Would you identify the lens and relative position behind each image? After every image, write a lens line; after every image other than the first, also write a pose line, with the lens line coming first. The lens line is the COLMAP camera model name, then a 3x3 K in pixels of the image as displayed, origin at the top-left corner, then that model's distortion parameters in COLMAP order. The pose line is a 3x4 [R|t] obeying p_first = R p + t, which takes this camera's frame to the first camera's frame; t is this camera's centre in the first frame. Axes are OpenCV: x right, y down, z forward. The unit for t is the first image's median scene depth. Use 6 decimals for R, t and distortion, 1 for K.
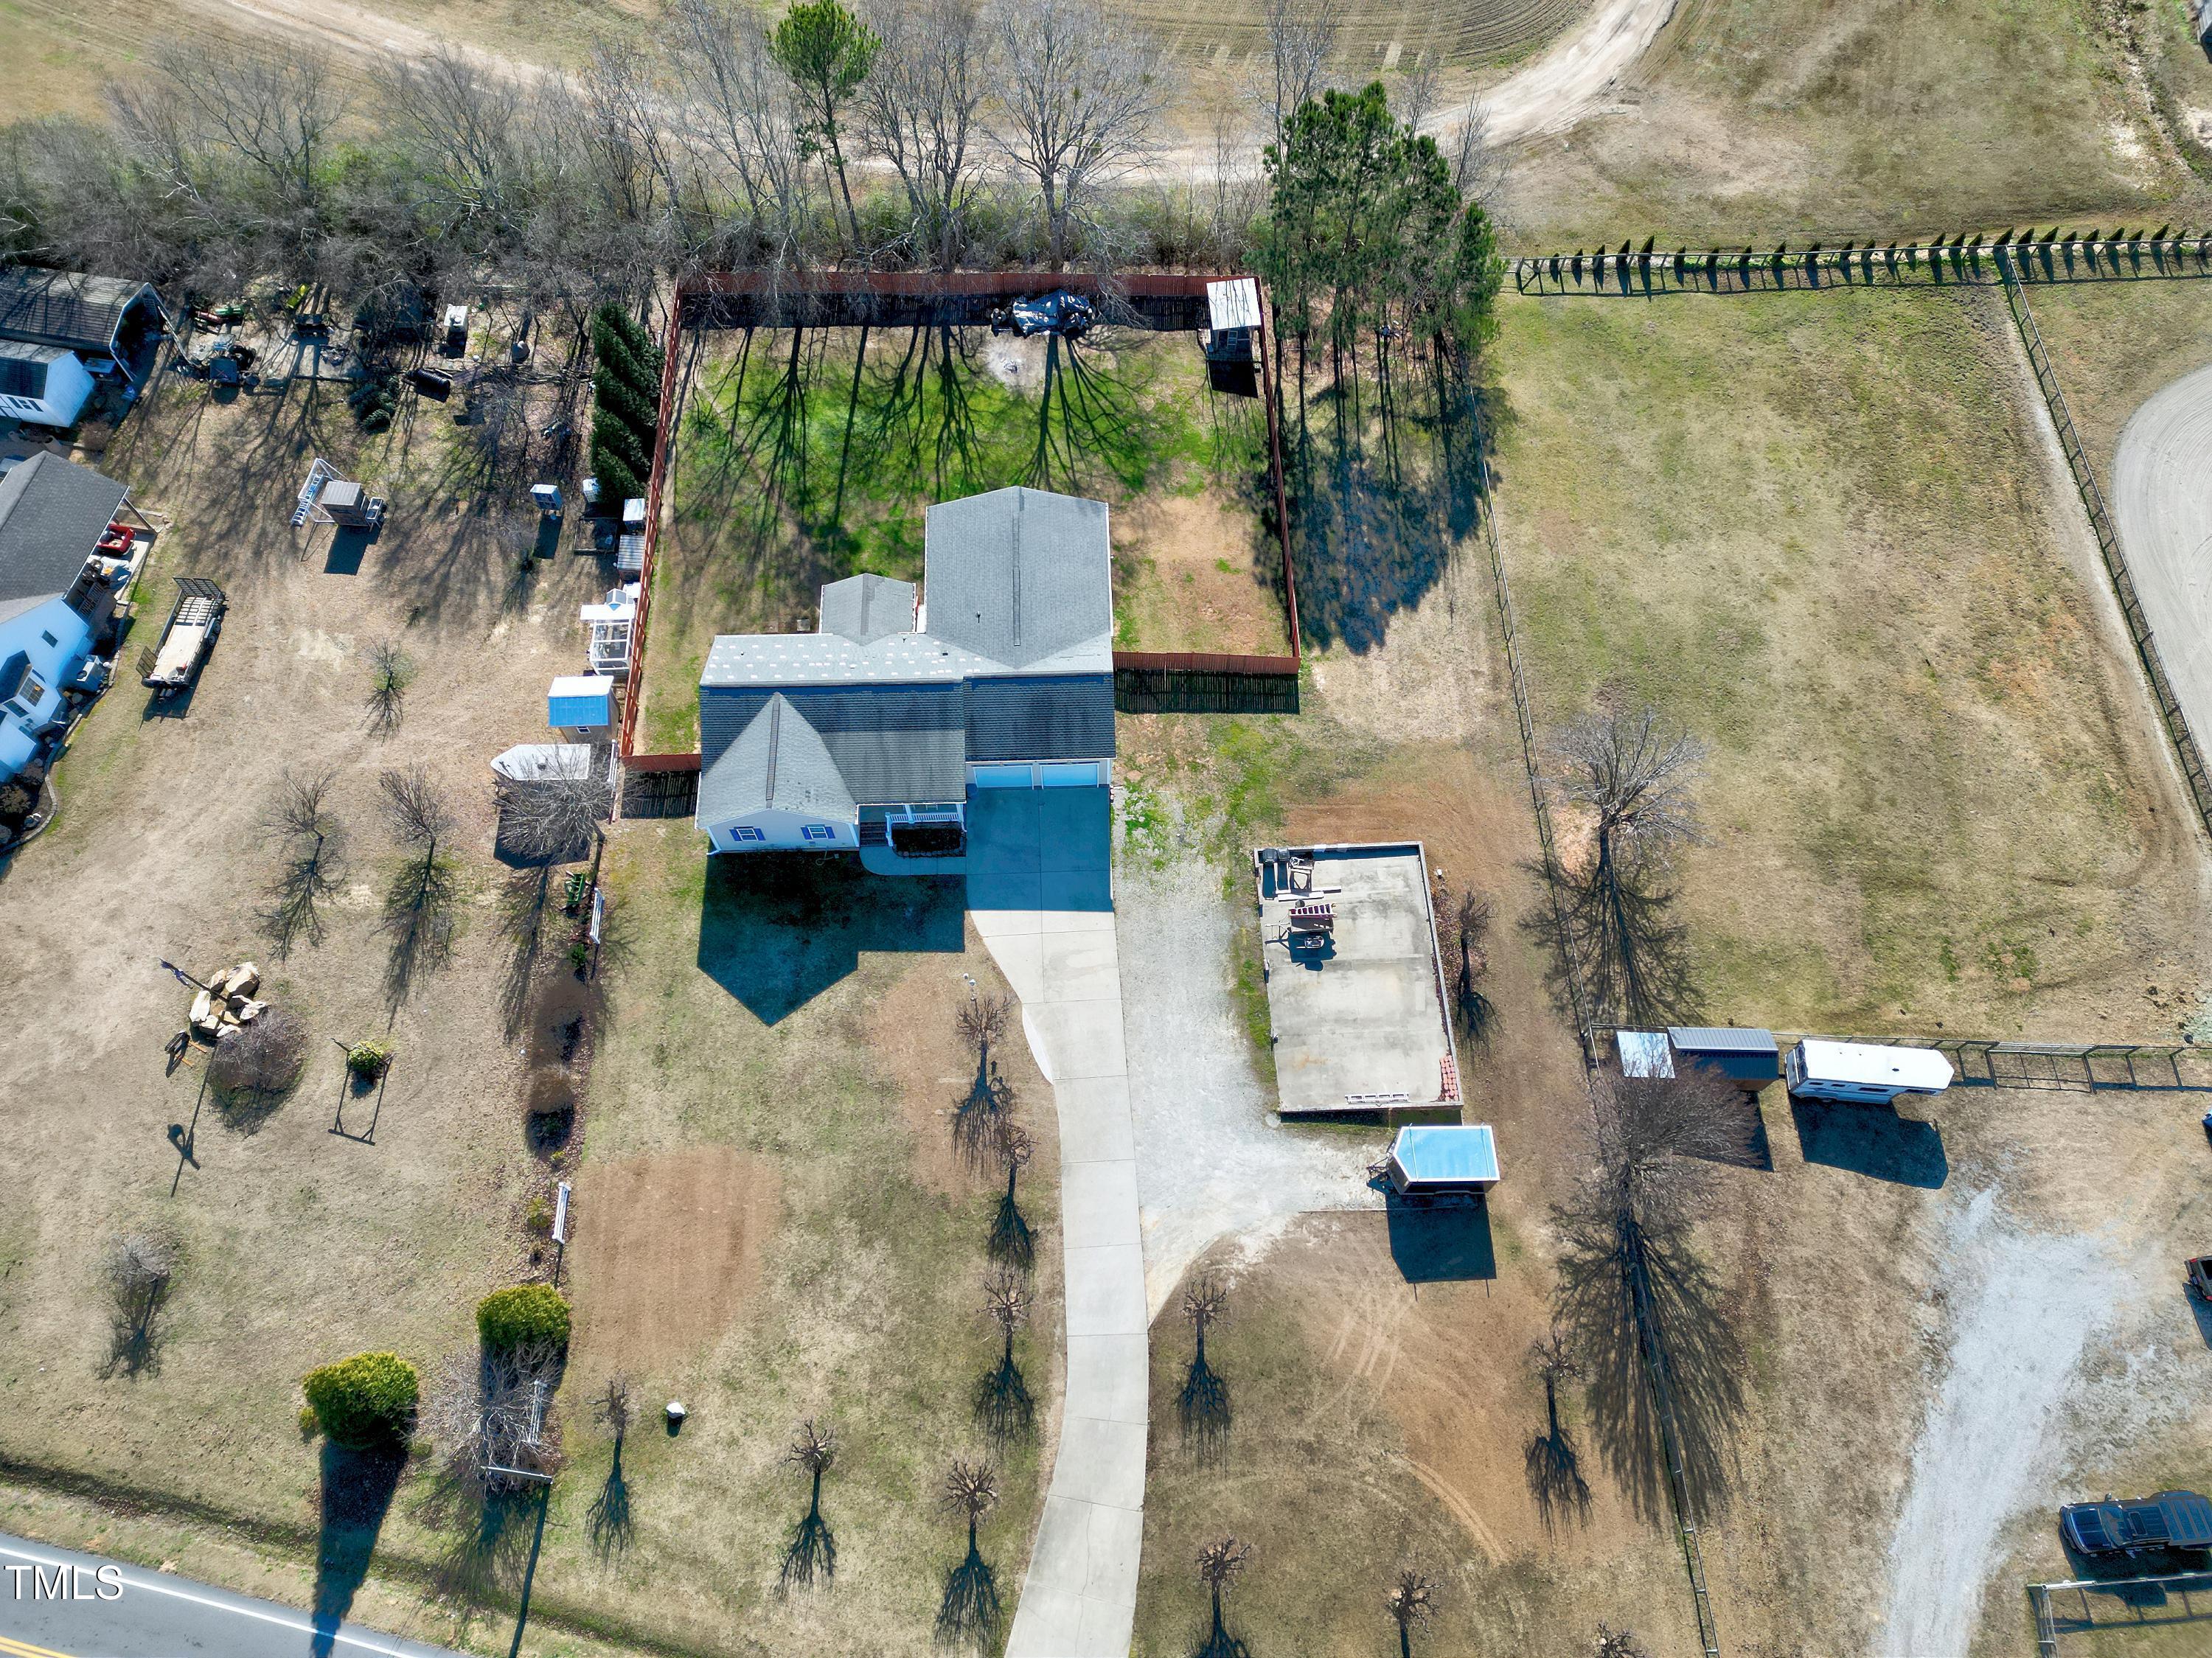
lens RADIAL K [[1533.4, 0, 1108.0], [0, 1533.4, 829.9], [0, 0, 1]] dist [0.086445, -0.077346]
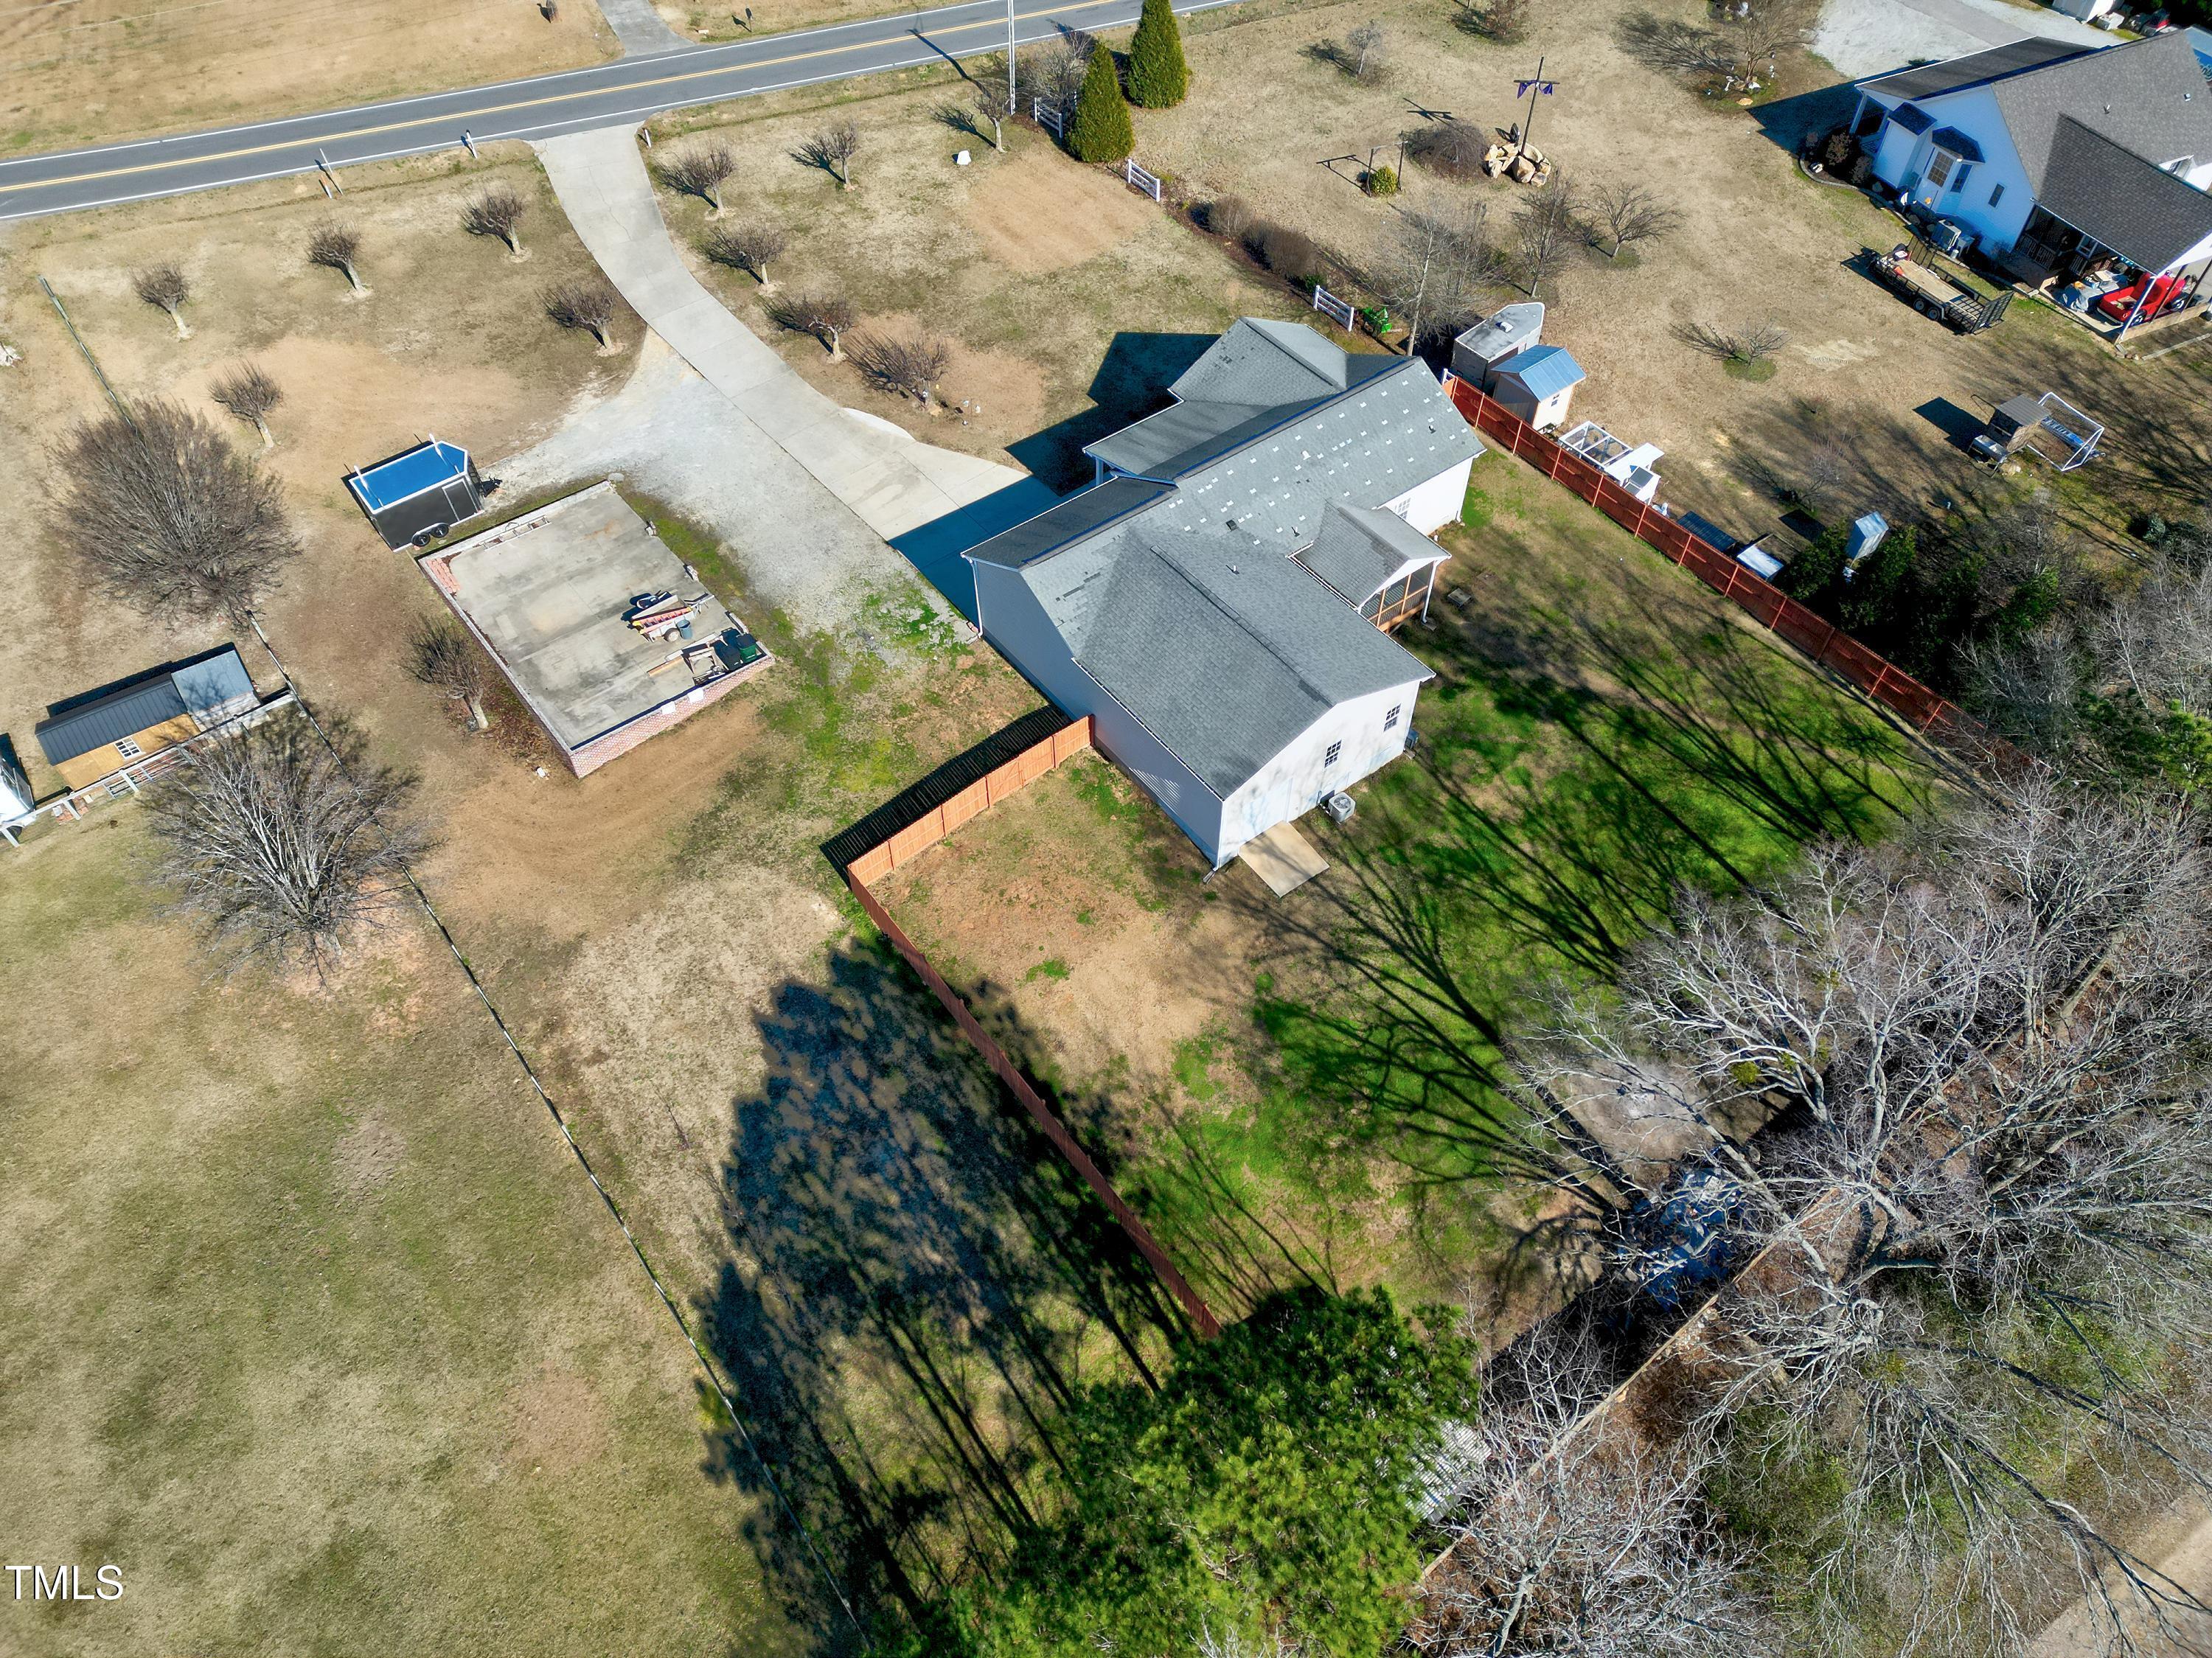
lens RADIAL K [[1533.4, 0, 1108.0], [0, 1533.4, 829.9], [0, 0, 1]] dist [0.086445, -0.077346]
pose [[-0.814336, 0.450872, -0.365475, 0.283908], [-0.520632, -0.289163, 0.803322, -0.731221], [0.256514, 0.844452, 0.470215, 0.761097]]
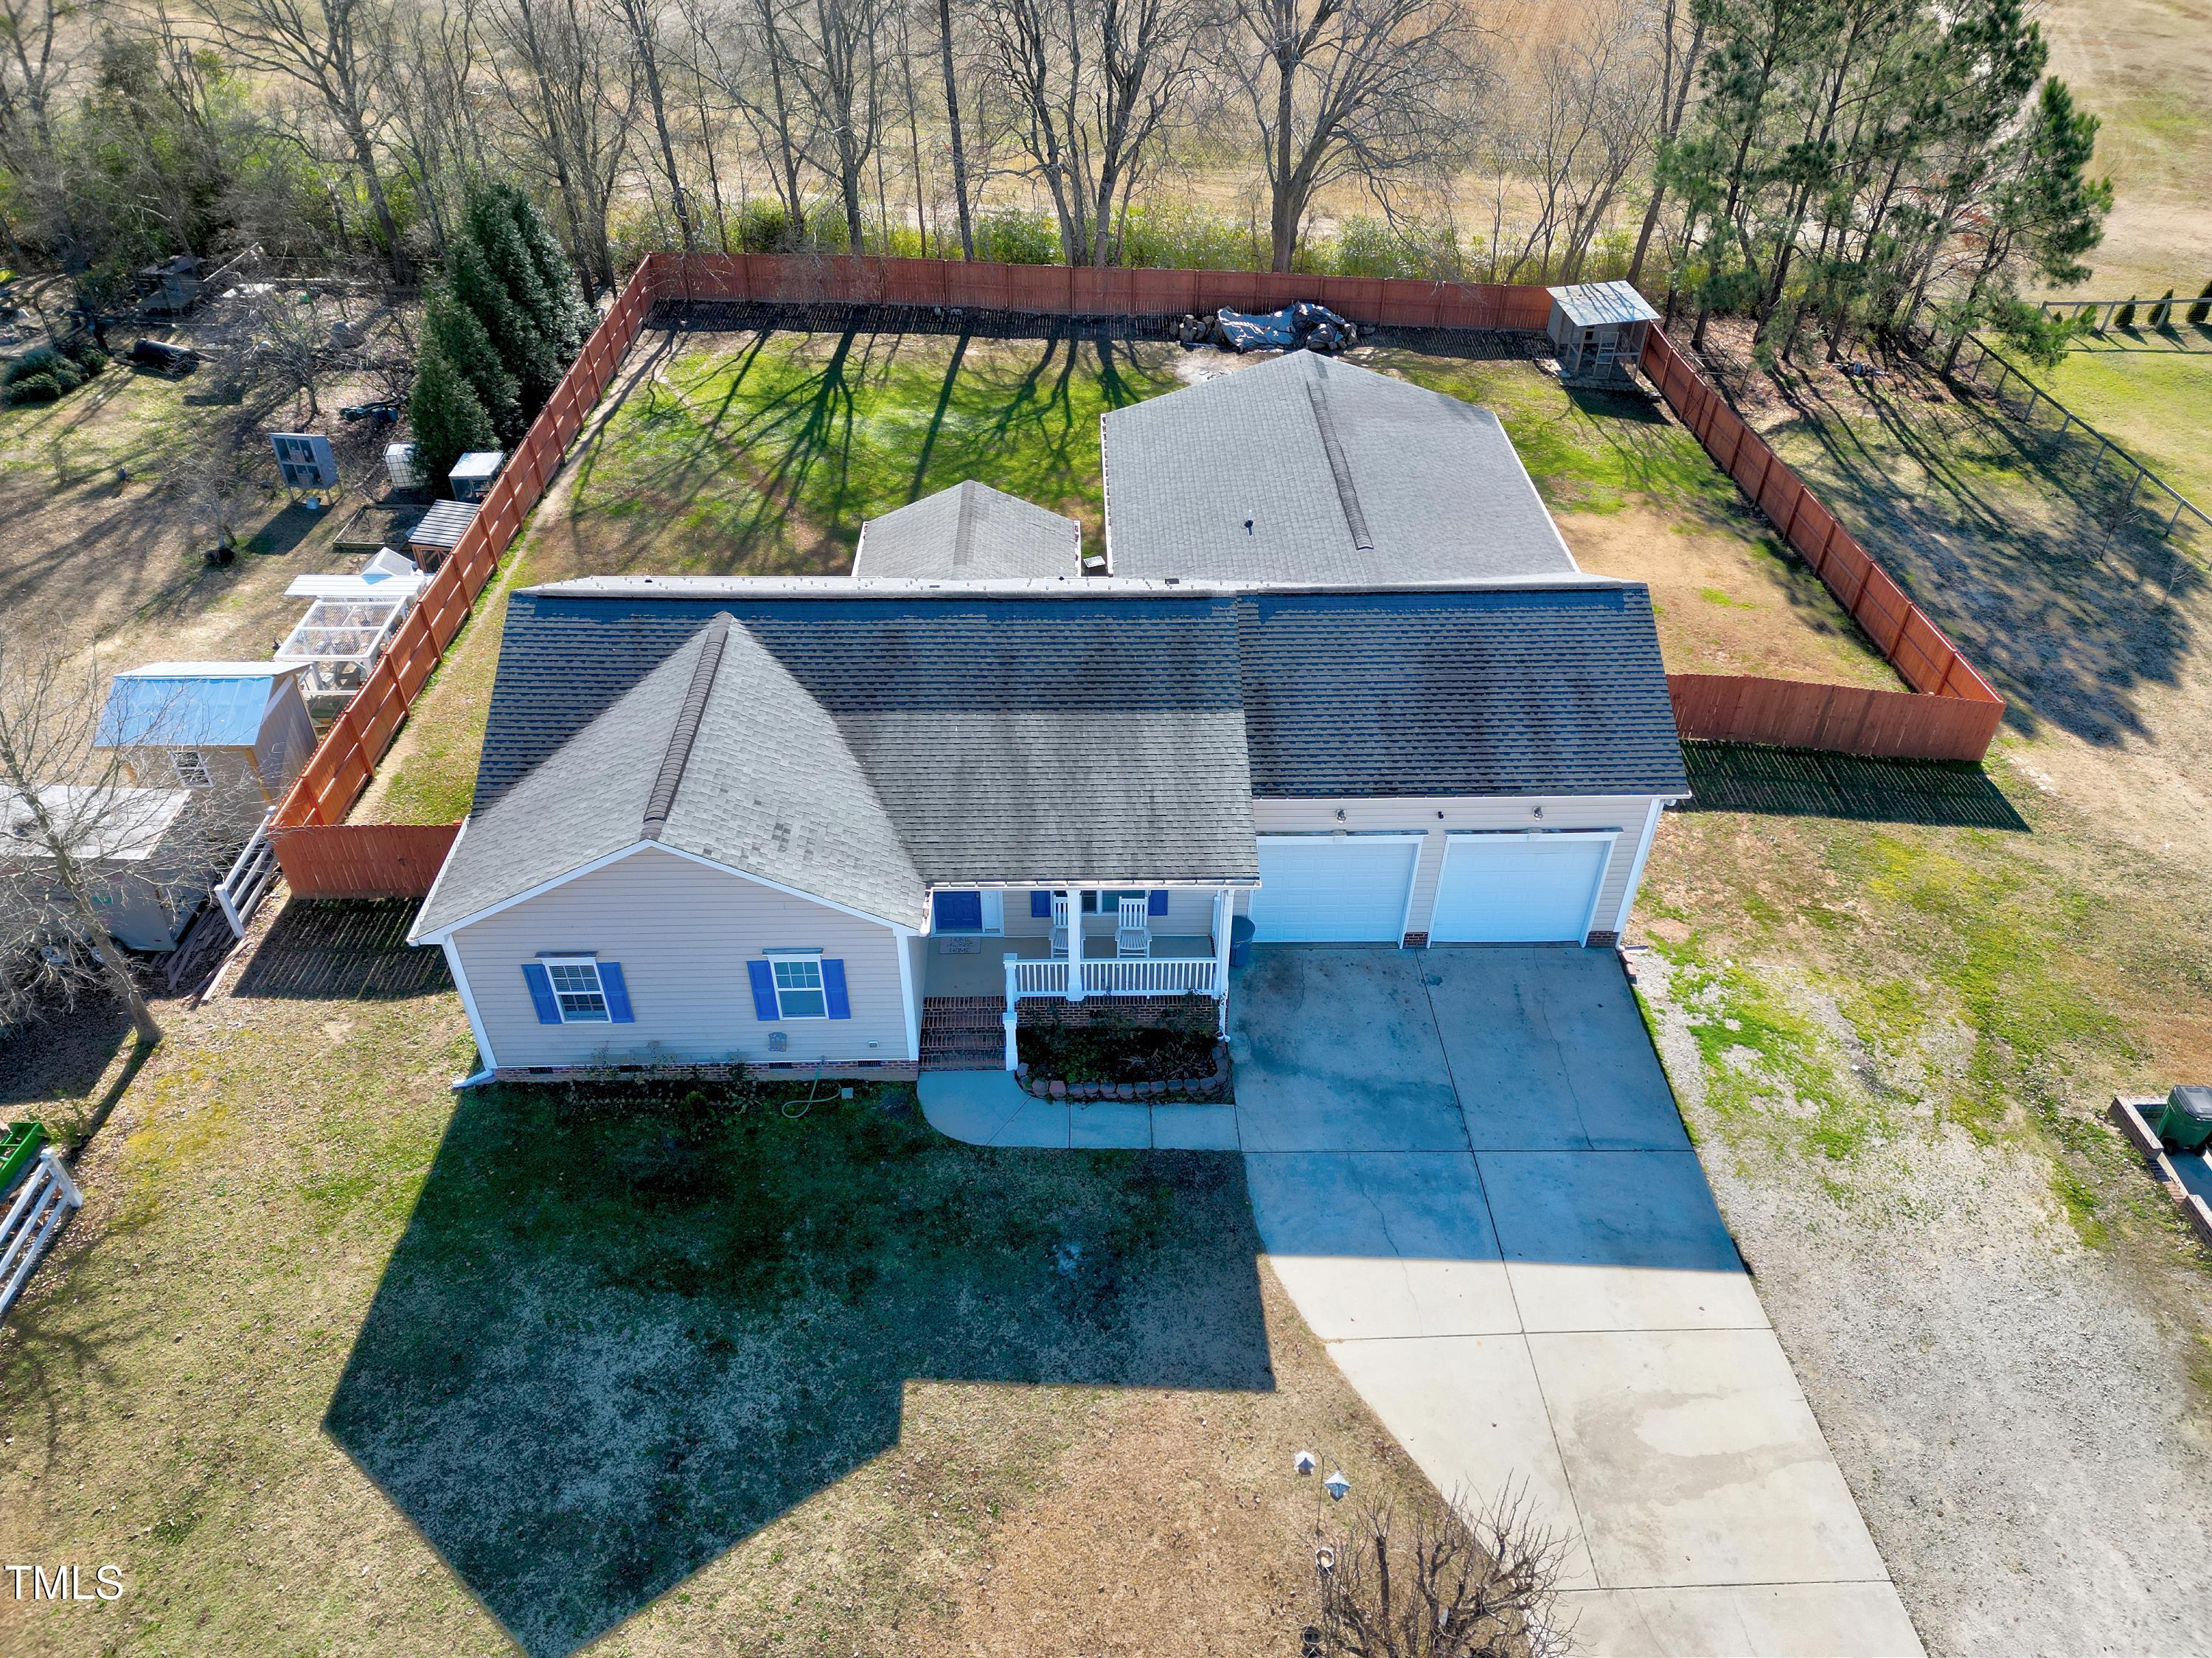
lens RADIAL K [[1533.4, 0, 1108.0], [0, 1533.4, 829.9], [0, 0, 1]] dist [0.086445, -0.077346]
pose [[0.999941, 0.010191, -0.003637, -0.121498], [-0.010768, 0.903859, -0.427695, 0.107193], [-0.001071, 0.427709, 0.903916, 0.679613]]
